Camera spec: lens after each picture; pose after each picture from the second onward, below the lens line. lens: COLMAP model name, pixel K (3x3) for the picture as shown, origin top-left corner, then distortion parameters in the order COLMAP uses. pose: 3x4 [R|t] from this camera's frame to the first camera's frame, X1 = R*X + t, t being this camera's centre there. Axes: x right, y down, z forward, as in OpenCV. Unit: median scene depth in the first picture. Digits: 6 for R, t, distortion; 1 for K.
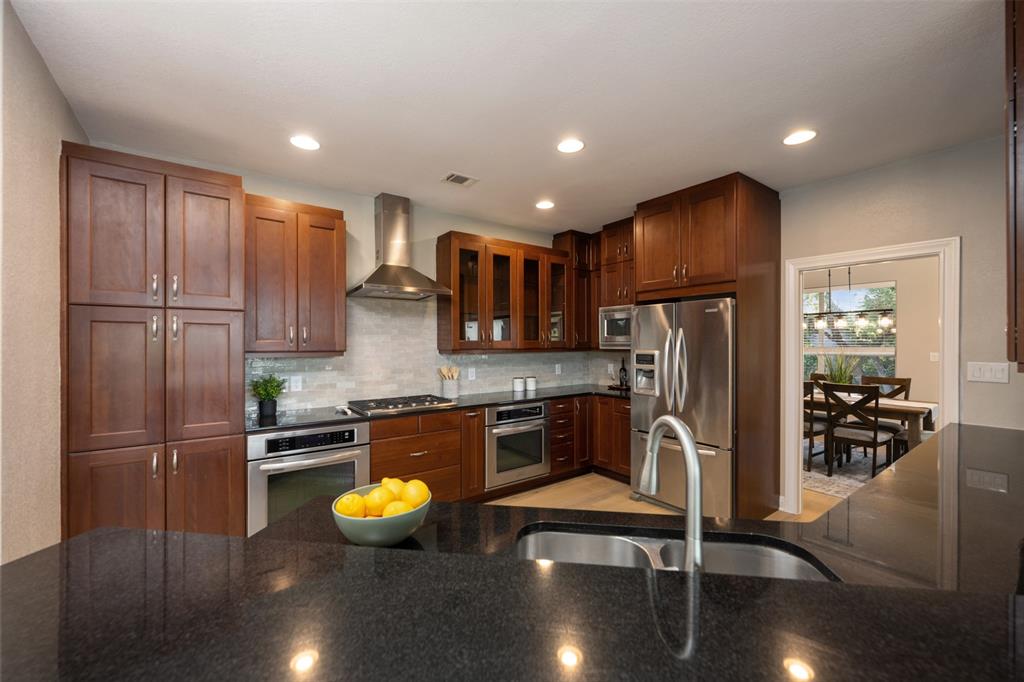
lens RADIAL K [[407.9, 0, 511.8], [0, 407.9, 342.9], [0, 0, 1]] dist [-0.002037, -0.000398]
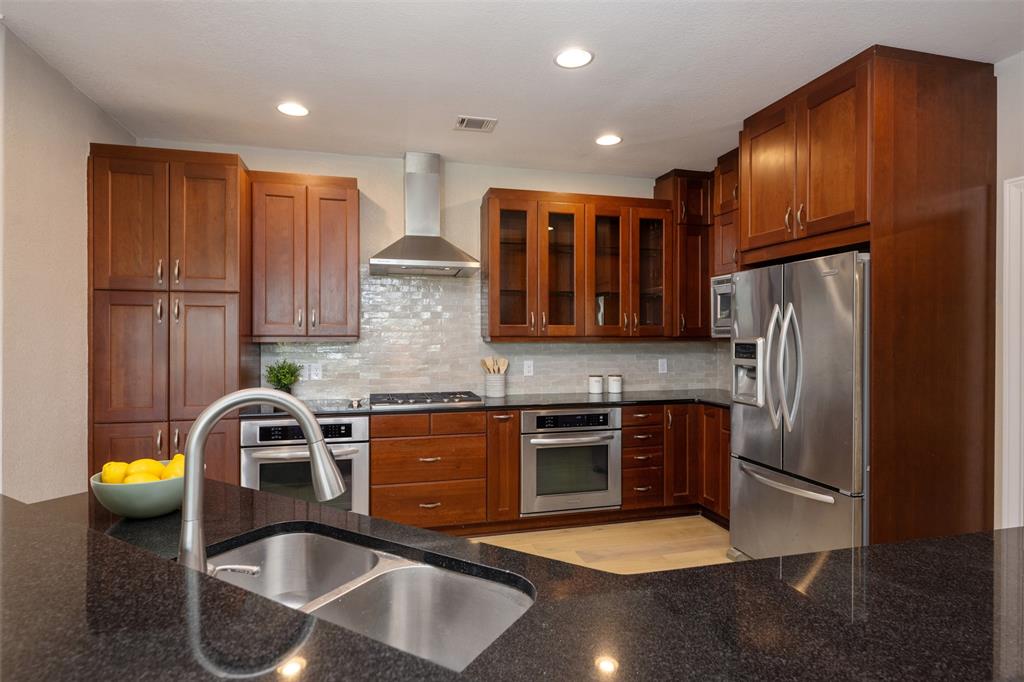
lens RADIAL K [[535.2, 0, 512.1], [0, 535.2, 337.8], [0, 0, 1]] dist [-0.002378, -0.000072]
pose [[0.927405, 0.004075, -0.374038, 0.283691], [-0.002456, 0.999985, 0.004806, 0.014596], [0.374052, -0.003539, 0.927401, 0.040035]]
